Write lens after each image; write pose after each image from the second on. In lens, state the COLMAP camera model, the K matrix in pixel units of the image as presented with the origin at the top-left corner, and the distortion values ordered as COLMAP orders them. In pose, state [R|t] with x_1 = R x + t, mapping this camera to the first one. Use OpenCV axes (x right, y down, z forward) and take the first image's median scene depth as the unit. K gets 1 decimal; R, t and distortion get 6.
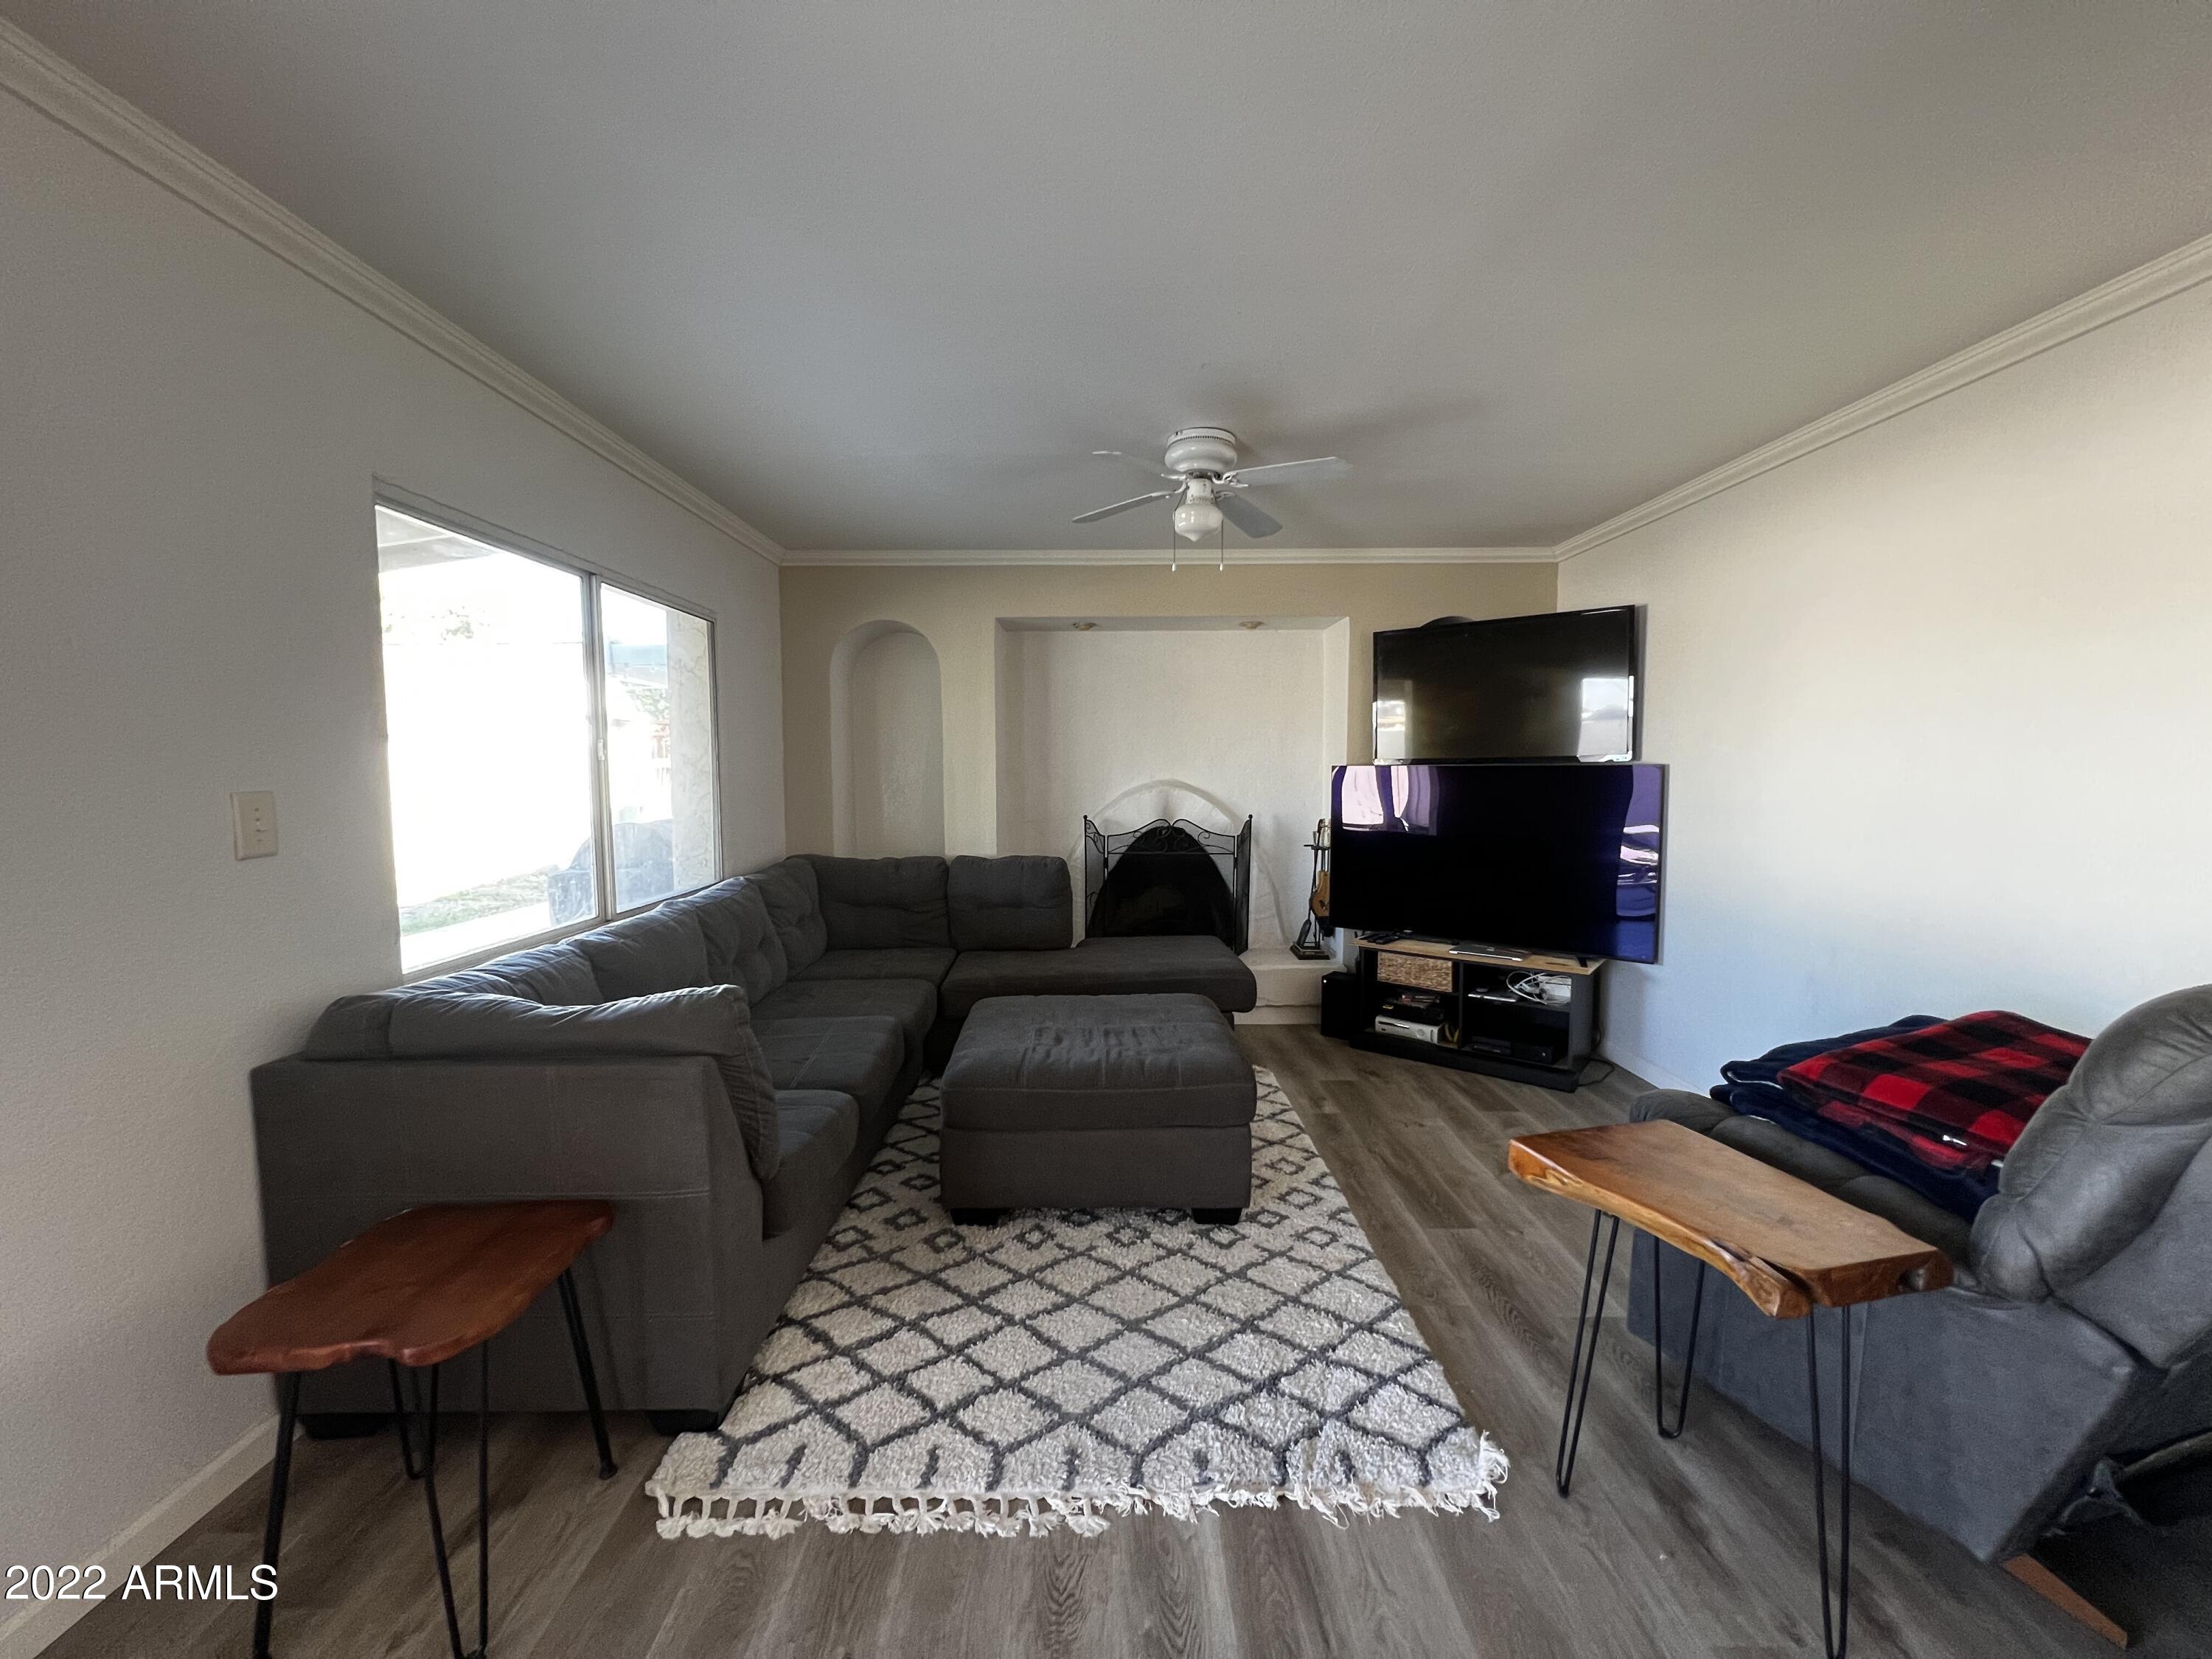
lens RADIAL K [[885.5, 0, 1100.2], [0, 885.5, 824.1], [0, 0, 1]] dist [0.002090, 0.000325]
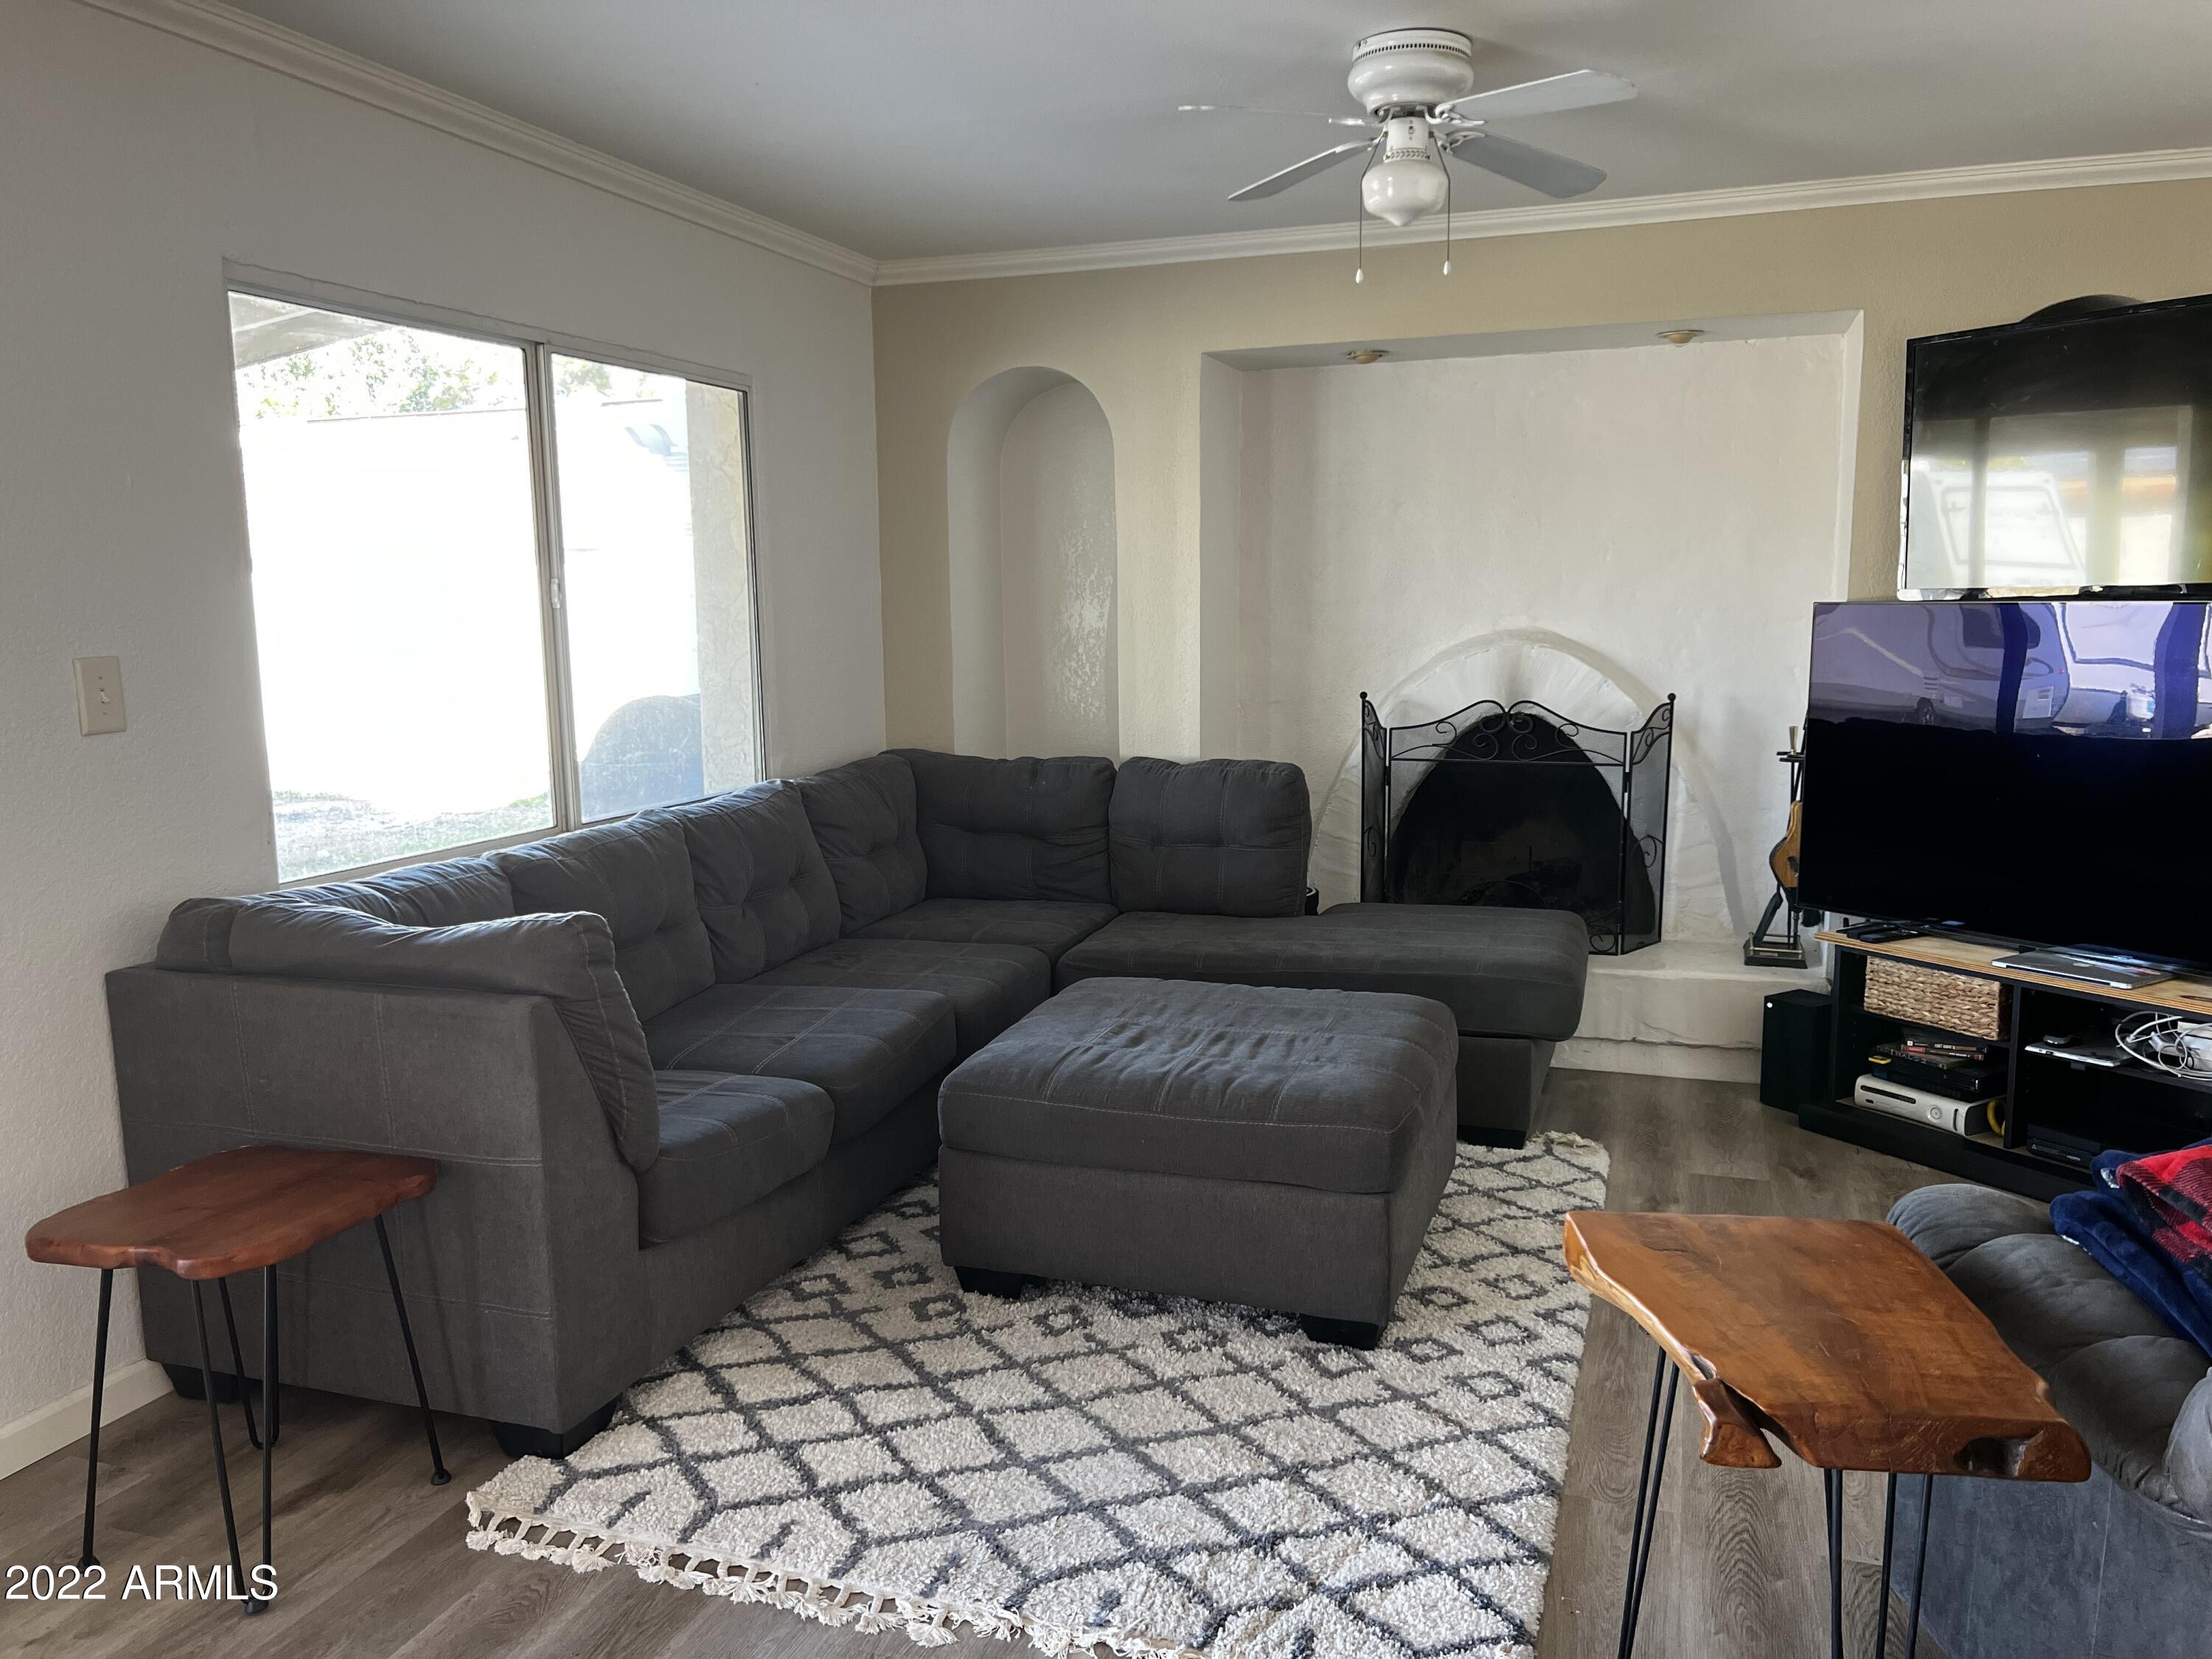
lens RADIAL K [[1675.4, 0, 1106.0], [0, 1675.4, 829.5], [0, 0, 1]] dist [0.057576, -0.076793]
pose [[0.941859, 0.039667, -0.333659, 0.424194], [-0.013700, 0.996715, 0.079822, -0.012054], [0.335730, -0.070610, 0.939308, -0.191058]]
